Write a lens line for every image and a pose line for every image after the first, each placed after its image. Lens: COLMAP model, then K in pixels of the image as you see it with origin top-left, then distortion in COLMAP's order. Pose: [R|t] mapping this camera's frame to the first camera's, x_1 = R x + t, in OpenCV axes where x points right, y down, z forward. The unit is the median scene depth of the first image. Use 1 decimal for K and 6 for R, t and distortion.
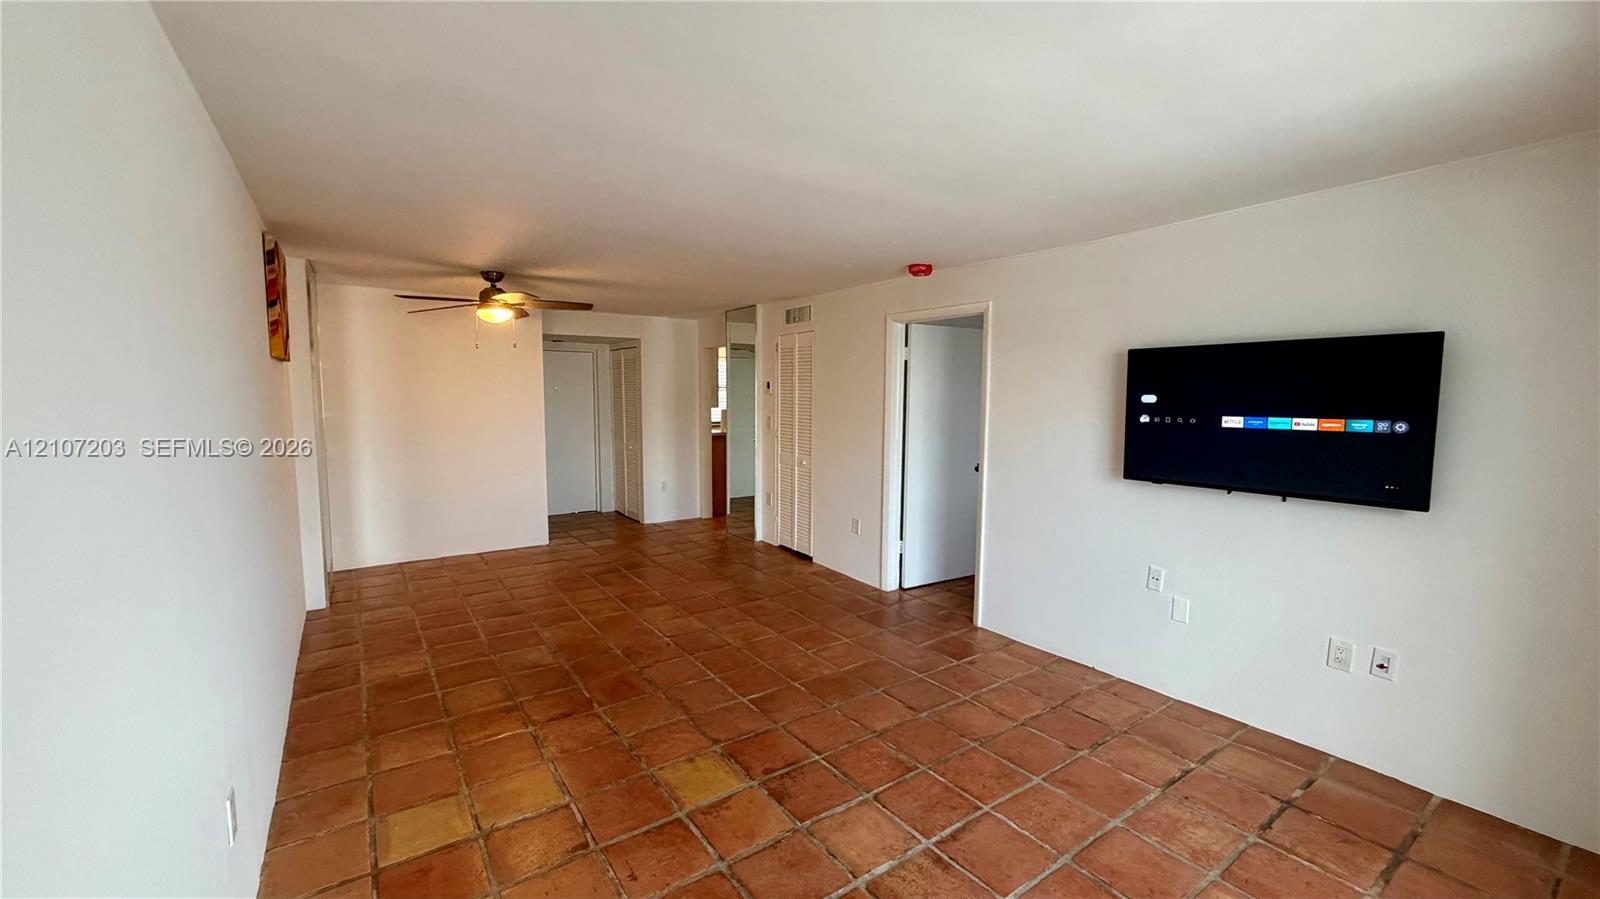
lens RADIAL K [[627.2, 0, 797.7], [0, 627.2, 474.0], [0, 0, 1]] dist [-0.007303, 0.000059]
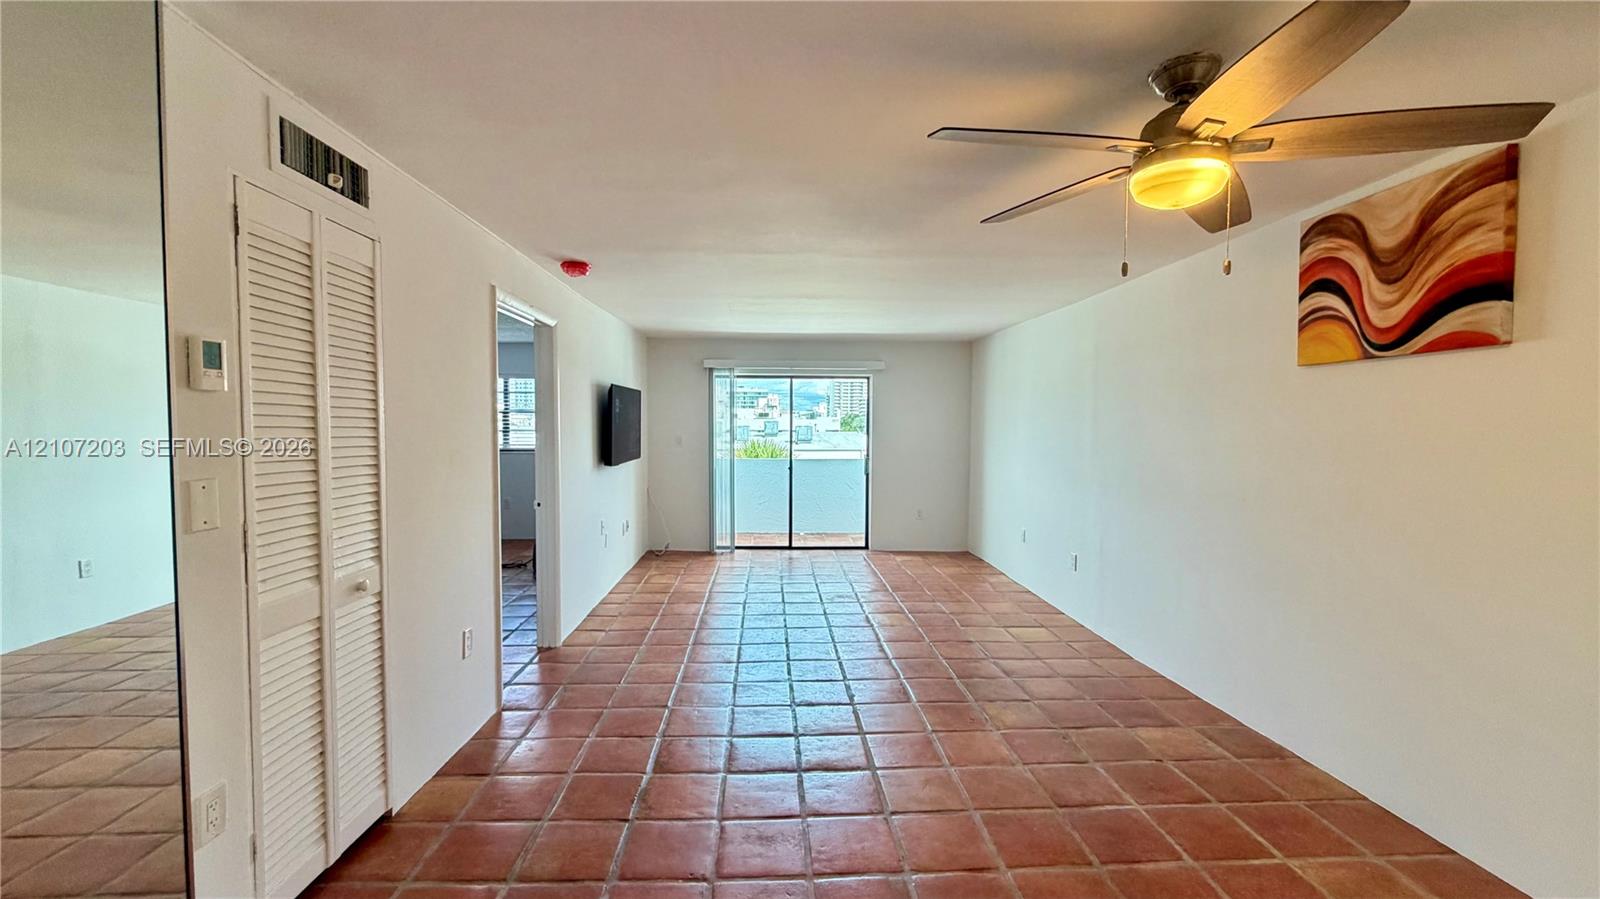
lens RADIAL K [[639.7, 0, 796.4], [0, 639.7, 449.6], [0, 0, 1]] dist [-0.002176, 0.000039]
pose [[-0.840087, -0.034024, 0.541384, -0.432951], [0.056540, 0.987103, 0.149770, -0.146486], [-0.539498, 0.156430, -0.827328, 1.237817]]
